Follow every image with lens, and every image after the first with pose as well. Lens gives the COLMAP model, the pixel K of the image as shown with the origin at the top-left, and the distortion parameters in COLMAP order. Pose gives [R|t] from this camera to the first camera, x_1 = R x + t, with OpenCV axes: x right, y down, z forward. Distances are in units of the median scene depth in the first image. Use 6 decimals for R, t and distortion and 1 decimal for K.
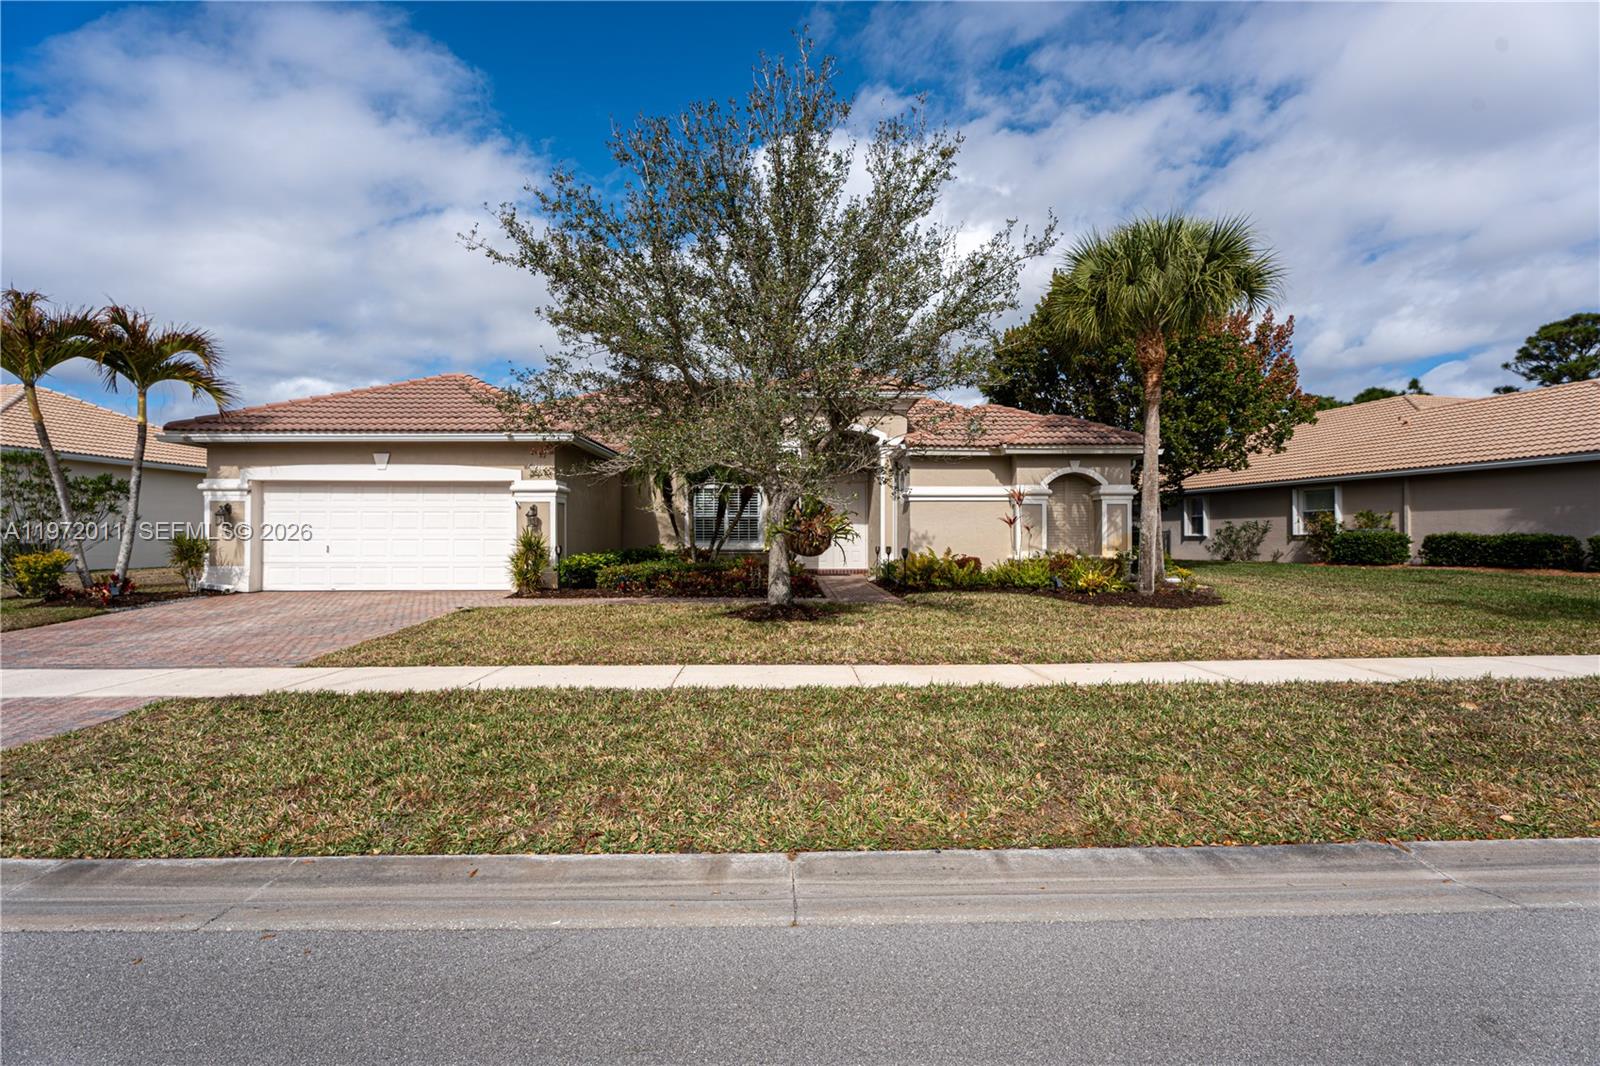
lens RADIAL K [[717.4, 0, 797.9], [0, 717.4, 530.9], [0, 0, 1]] dist [-0.004078, 0.003967]
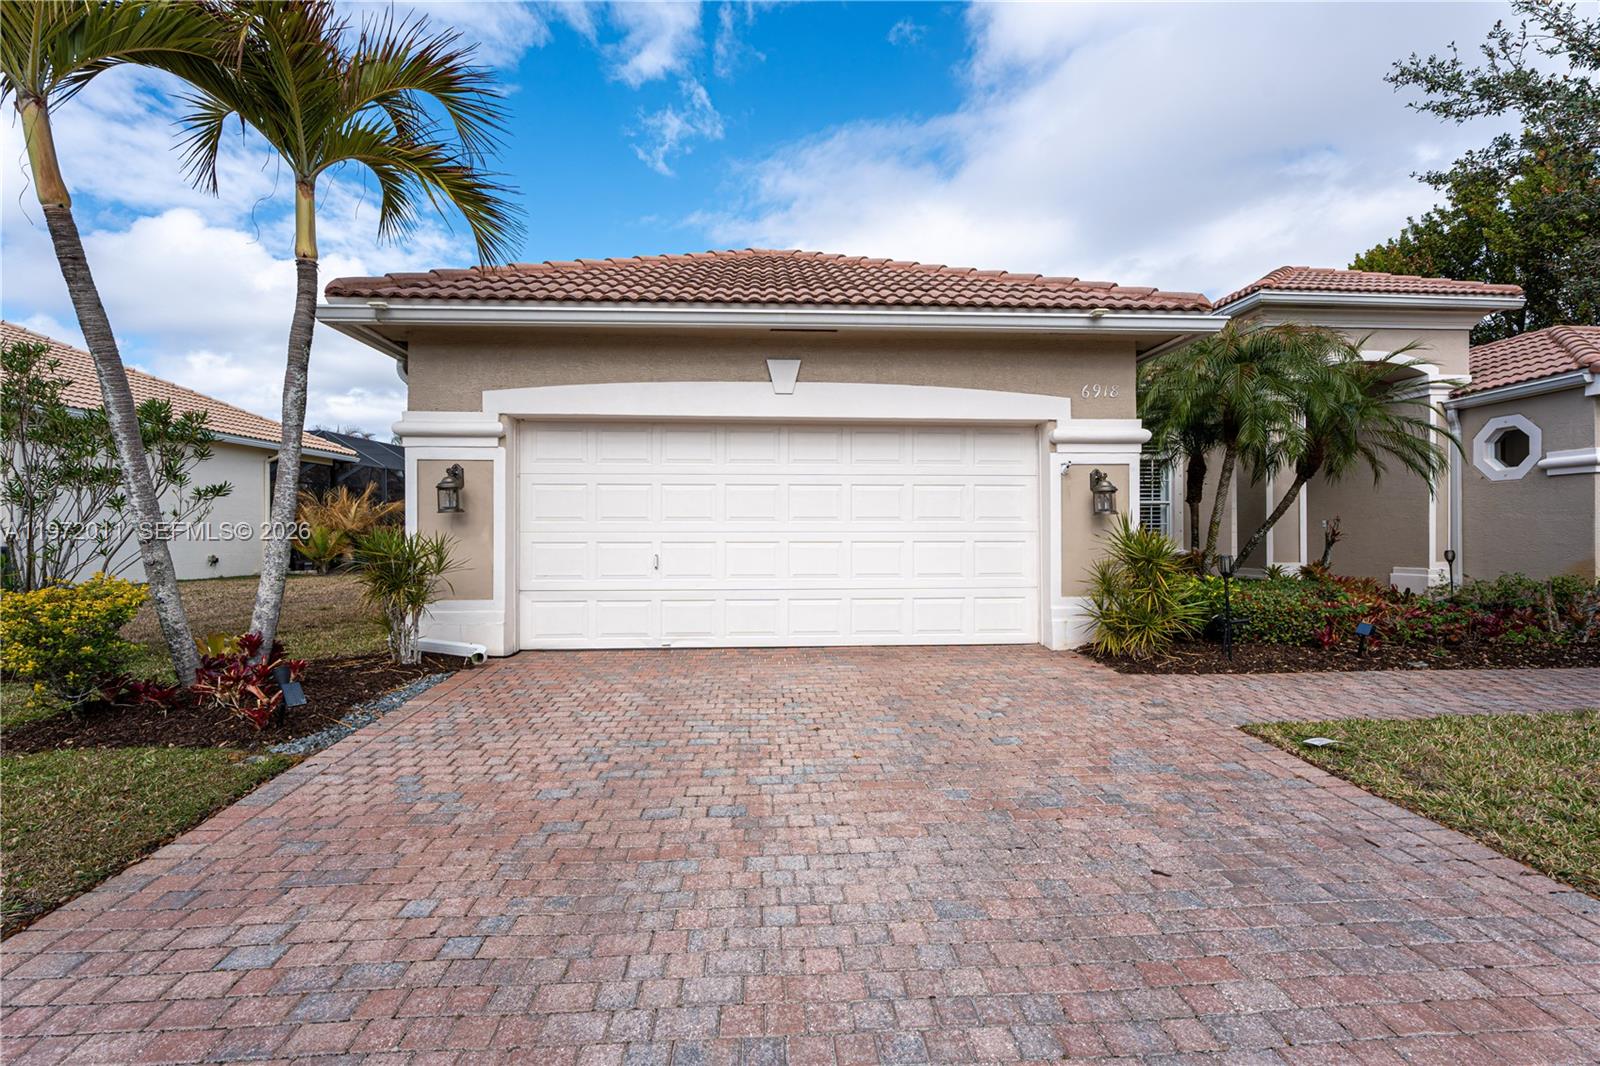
lens RADIAL K [[717.4, 0, 803.5], [0, 717.4, 534.0], [0, 0, 1]] dist [-0.004078, 0.003967]
pose [[0.998669, -0.003113, 0.051485, -0.593948], [0.002927, 0.999989, 0.003706, 0.005191], [-0.051496, -0.003550, 0.998667, 0.526243]]
